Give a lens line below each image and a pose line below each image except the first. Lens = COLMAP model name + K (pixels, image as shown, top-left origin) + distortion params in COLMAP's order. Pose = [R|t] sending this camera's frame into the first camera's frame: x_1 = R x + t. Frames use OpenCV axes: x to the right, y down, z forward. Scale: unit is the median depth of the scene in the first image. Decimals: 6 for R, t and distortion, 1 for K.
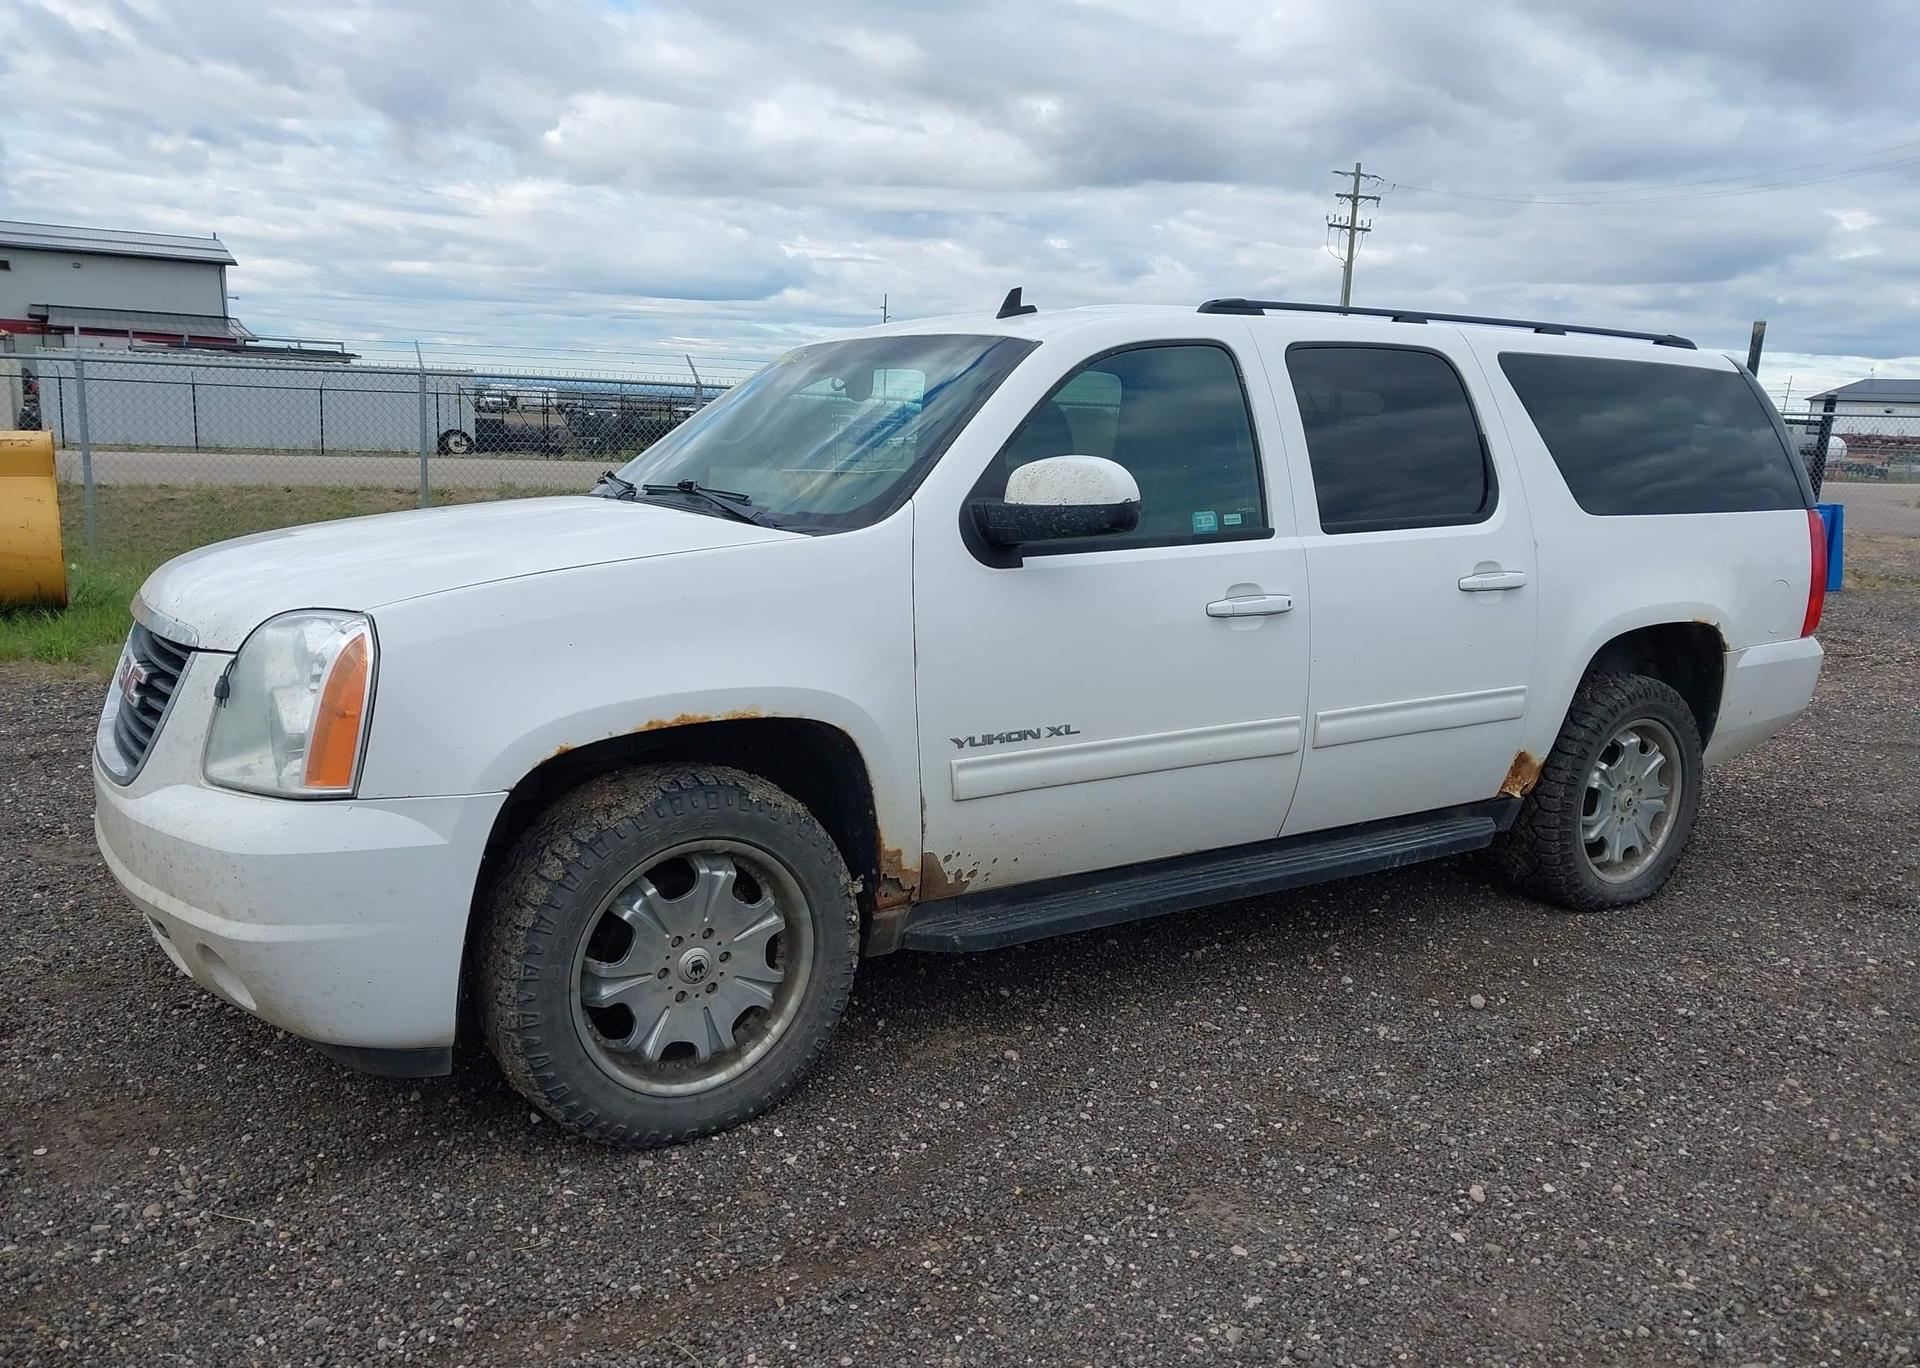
lens RADIAL K [[1535.5, 0, 929.9], [0, 1535.5, 706.4], [0, 0, 1]] dist [0.011809, 0.000249]
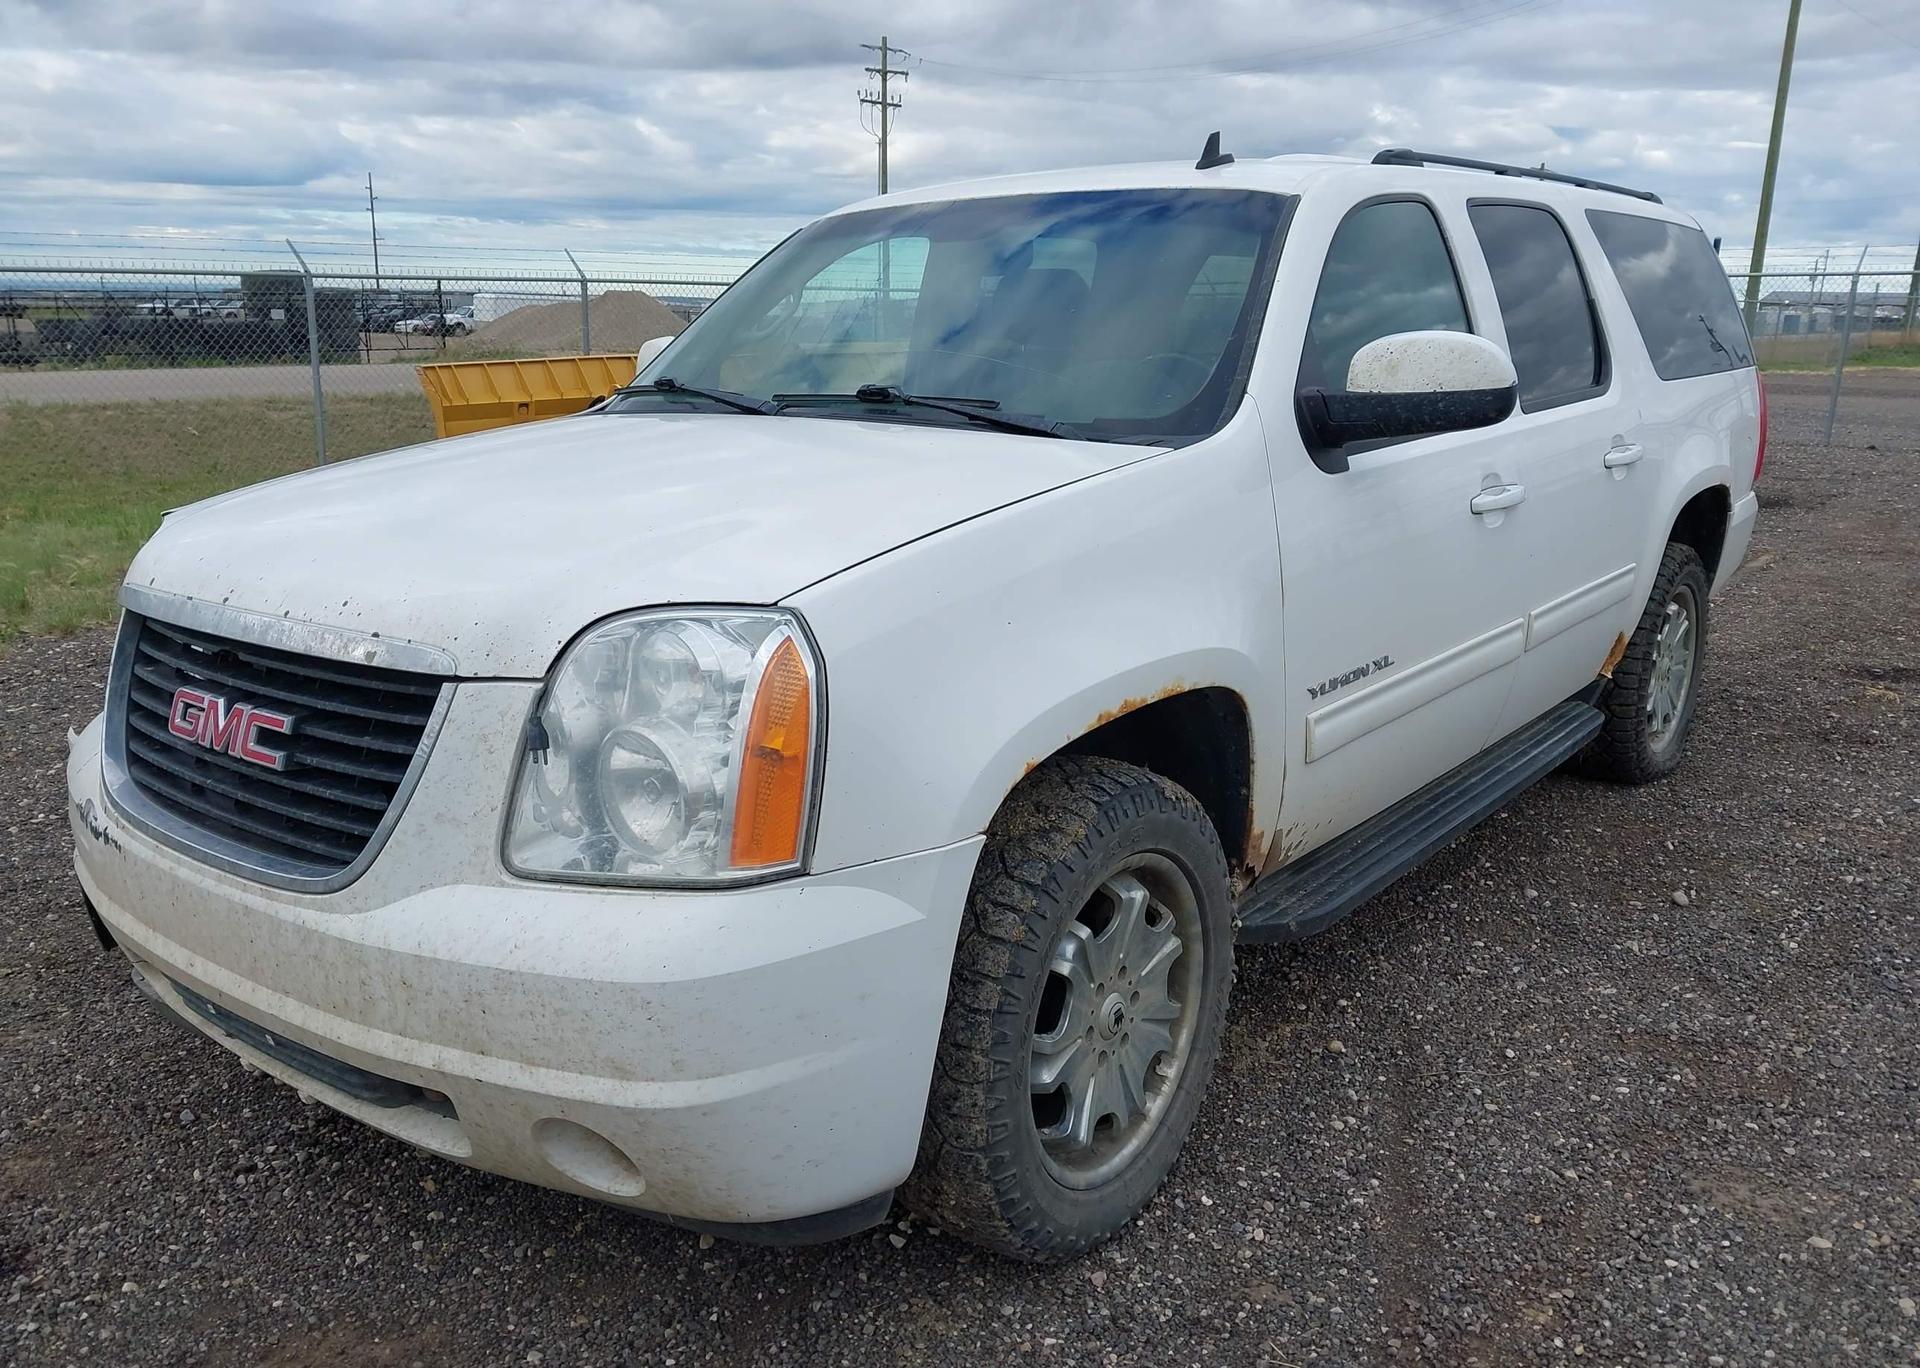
lens RADIAL K [[1535.5, 0, 929.9], [0, 1535.5, 706.4], [0, 0, 1]] dist [0.011809, 0.000249]
pose [[0.950478, -0.106714, 0.291898, -0.322148], [0.085715, 0.992786, 0.083842, -0.042738], [-0.298740, -0.054670, 0.952767, 0.211123]]
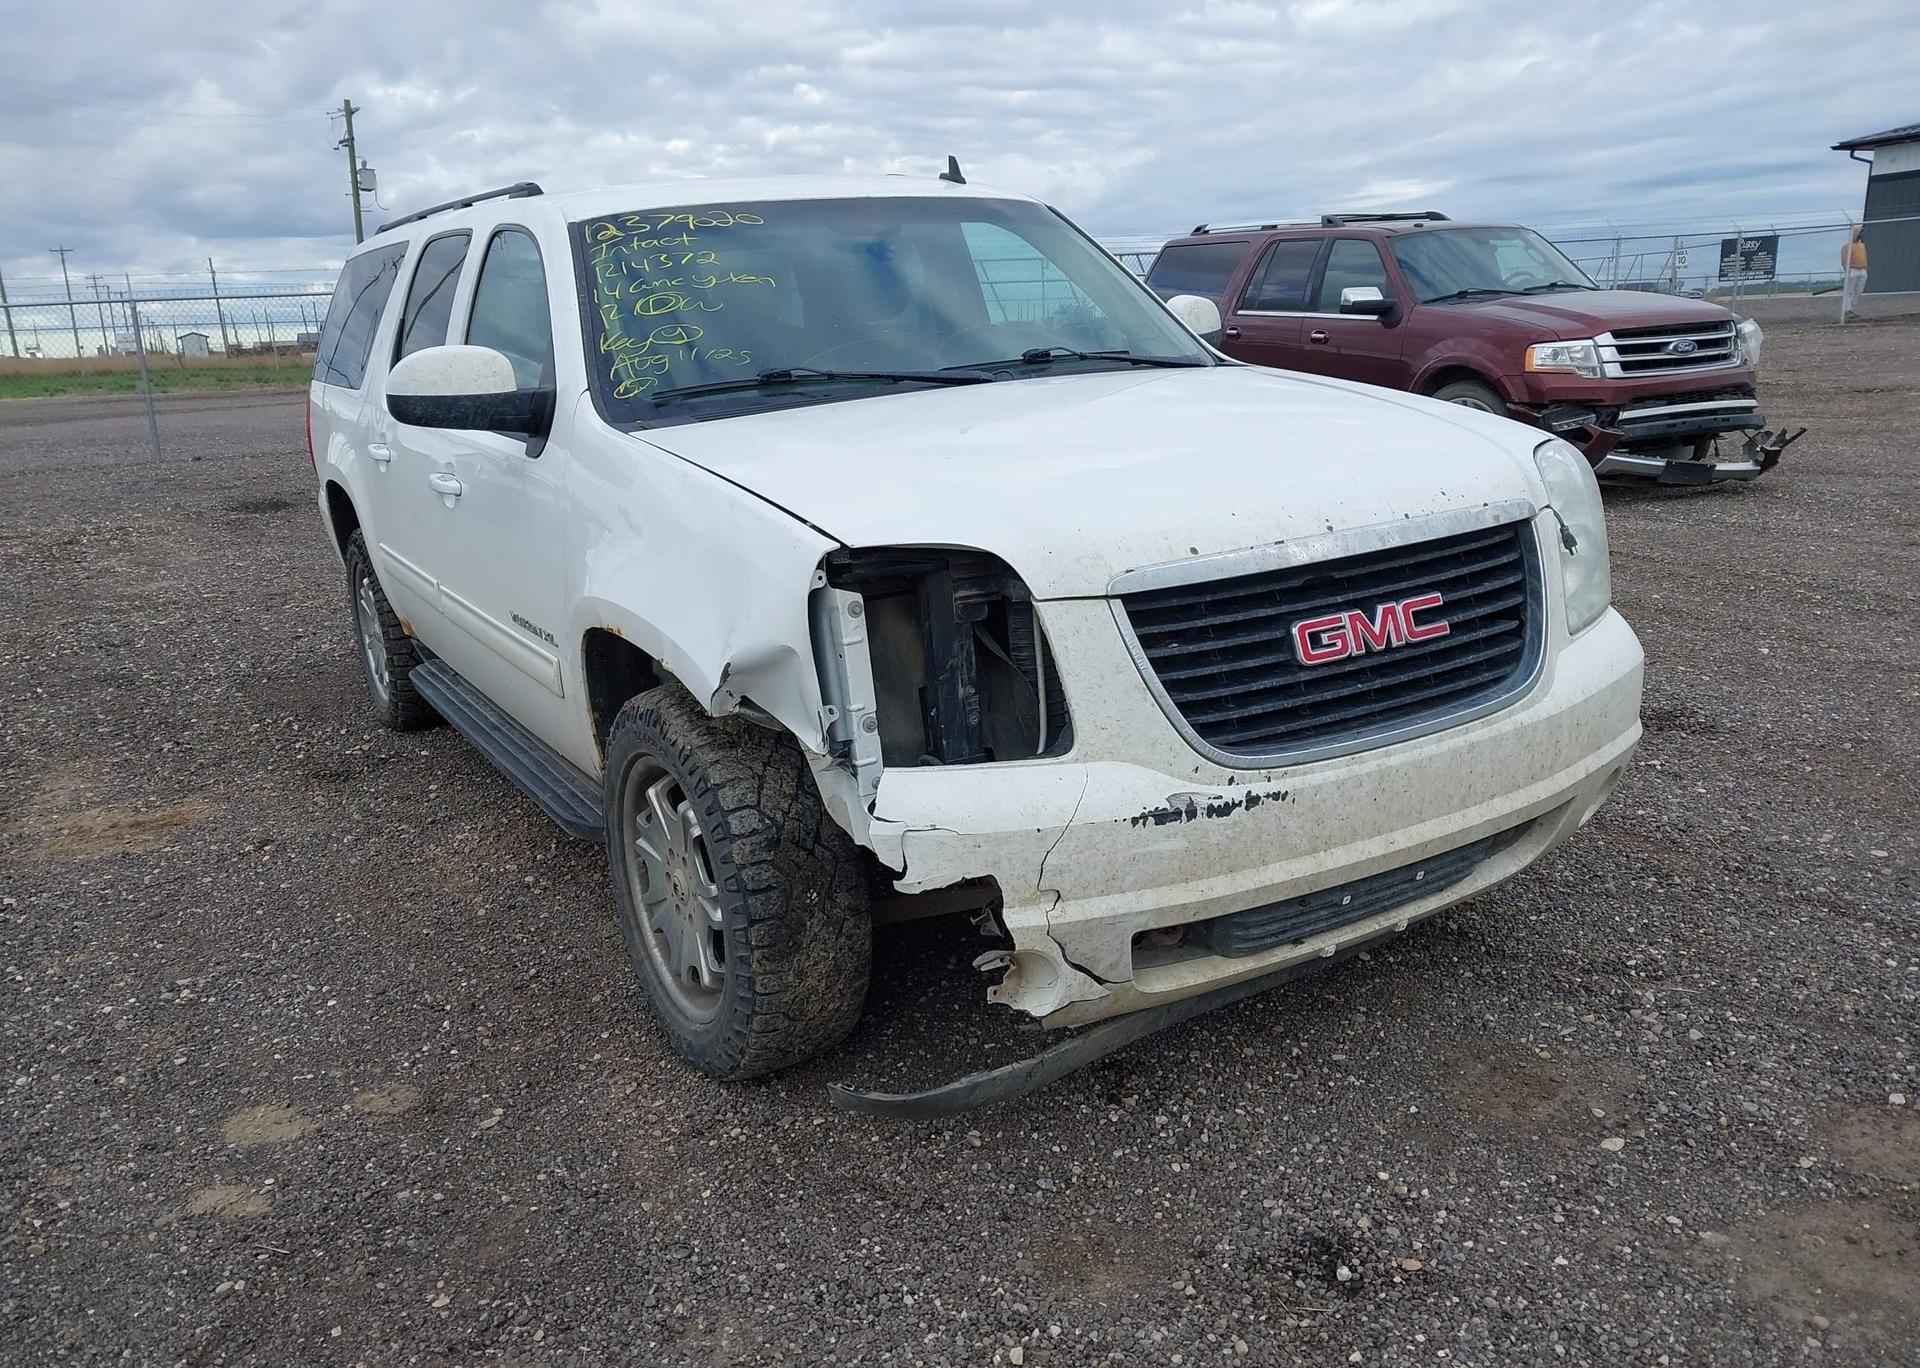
lens RADIAL K [[1545.8, 0, 935.5], [0, 1545.8, 676.9], [0, 0, 1]] dist [0.015246, -0.012074]
pose [[0.080215, -0.278651, 0.957037, -0.983708], [0.243636, 0.936489, 0.252248, -0.187620], [-0.966544, 0.212935, 0.143010, 0.844460]]
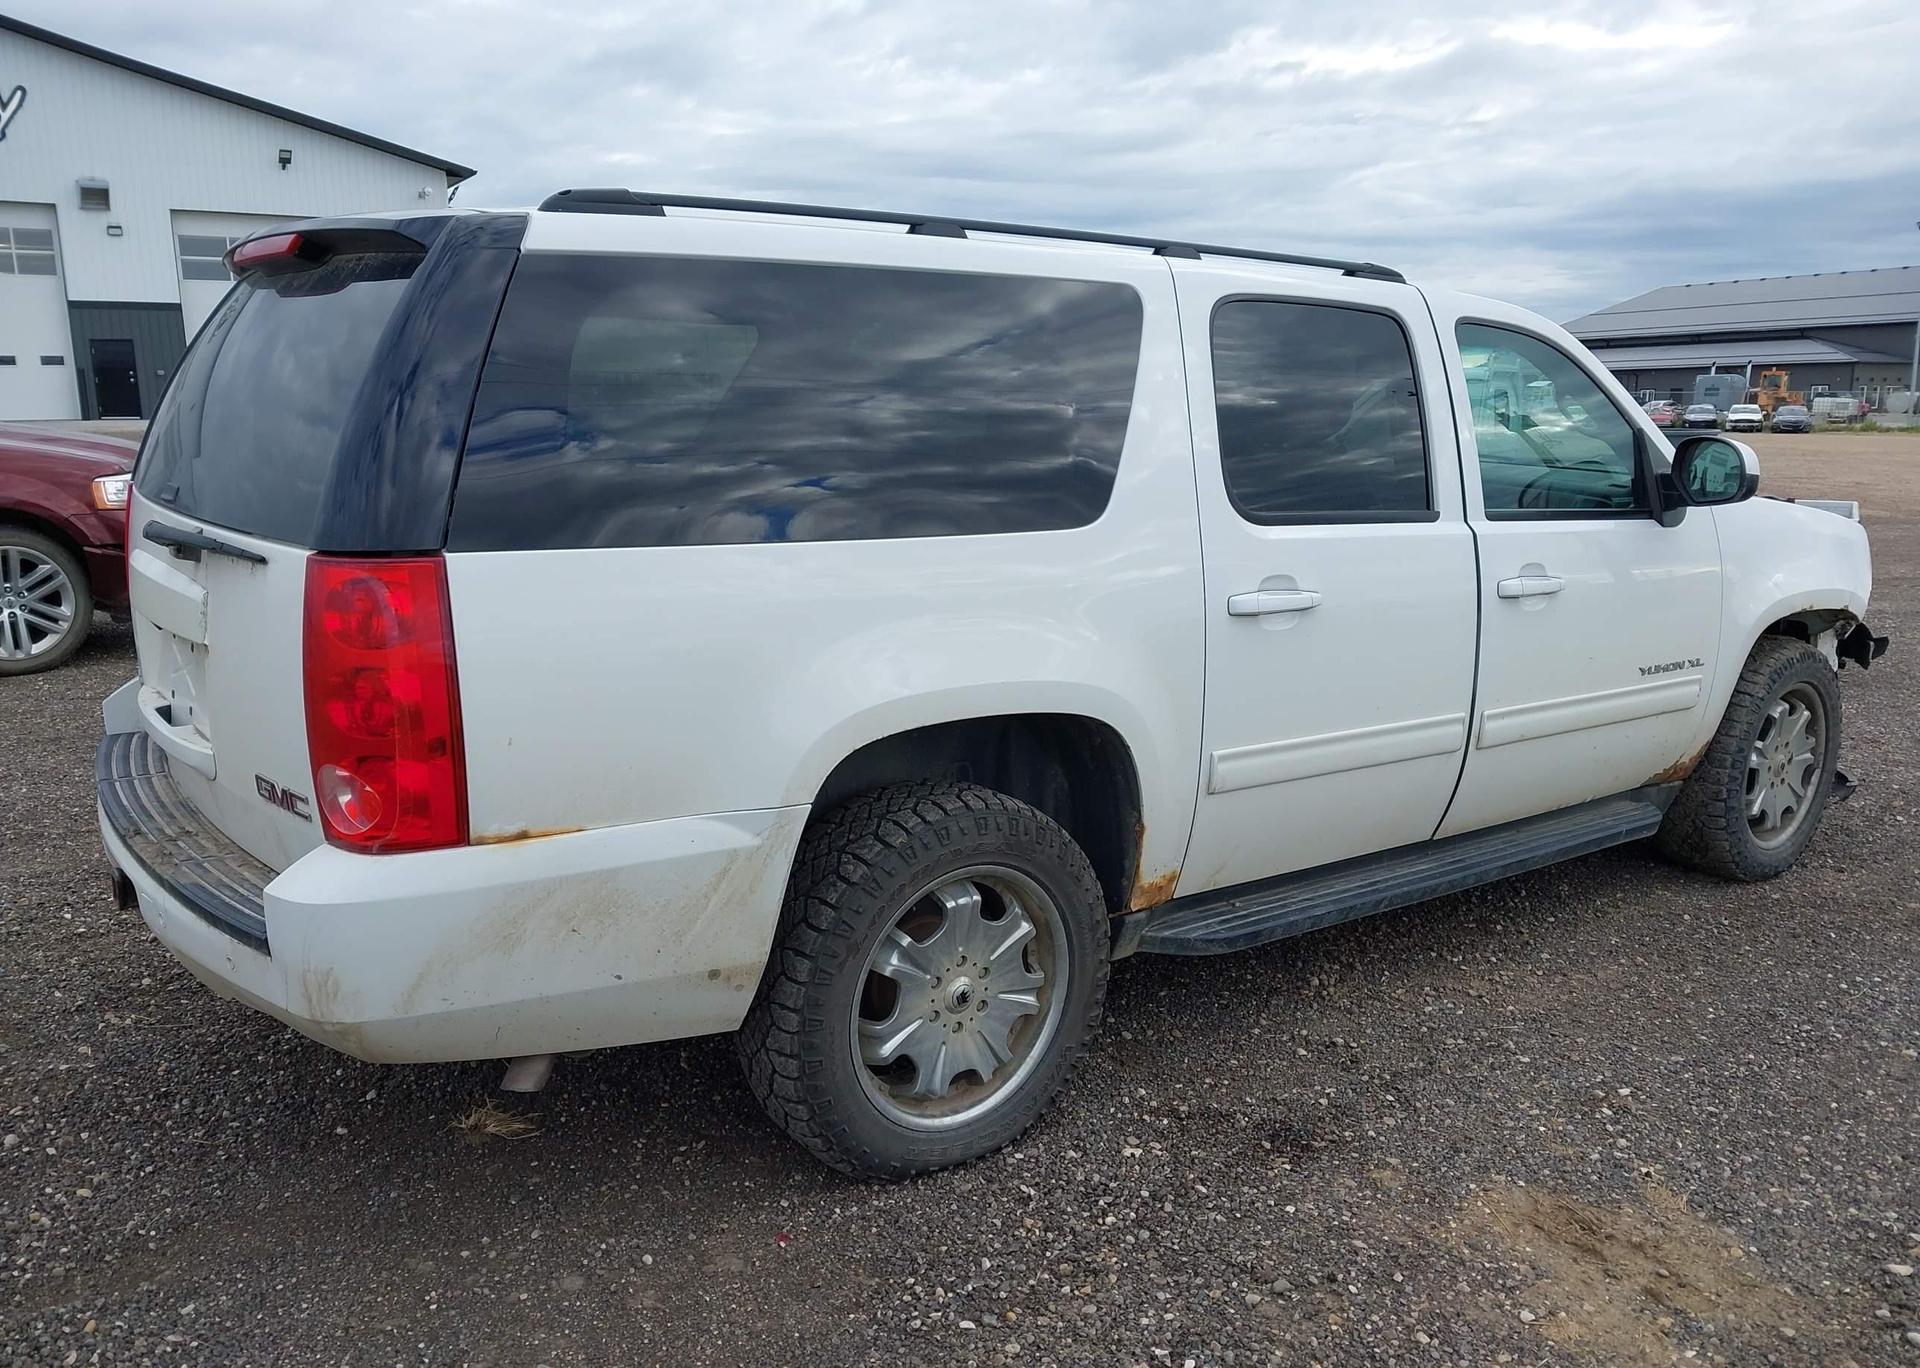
lens RADIAL K [[1576.8, 0, 930.3], [0, 1576.8, 695.7], [0, 0, 1]] dist [0.016322, -0.009747]
pose [[-0.997659, -0.036392, -0.057896, 0.312266], [-0.055704, 0.923578, 0.379342, -0.392744], [0.039666, 0.381679, -0.923444, 2.071057]]
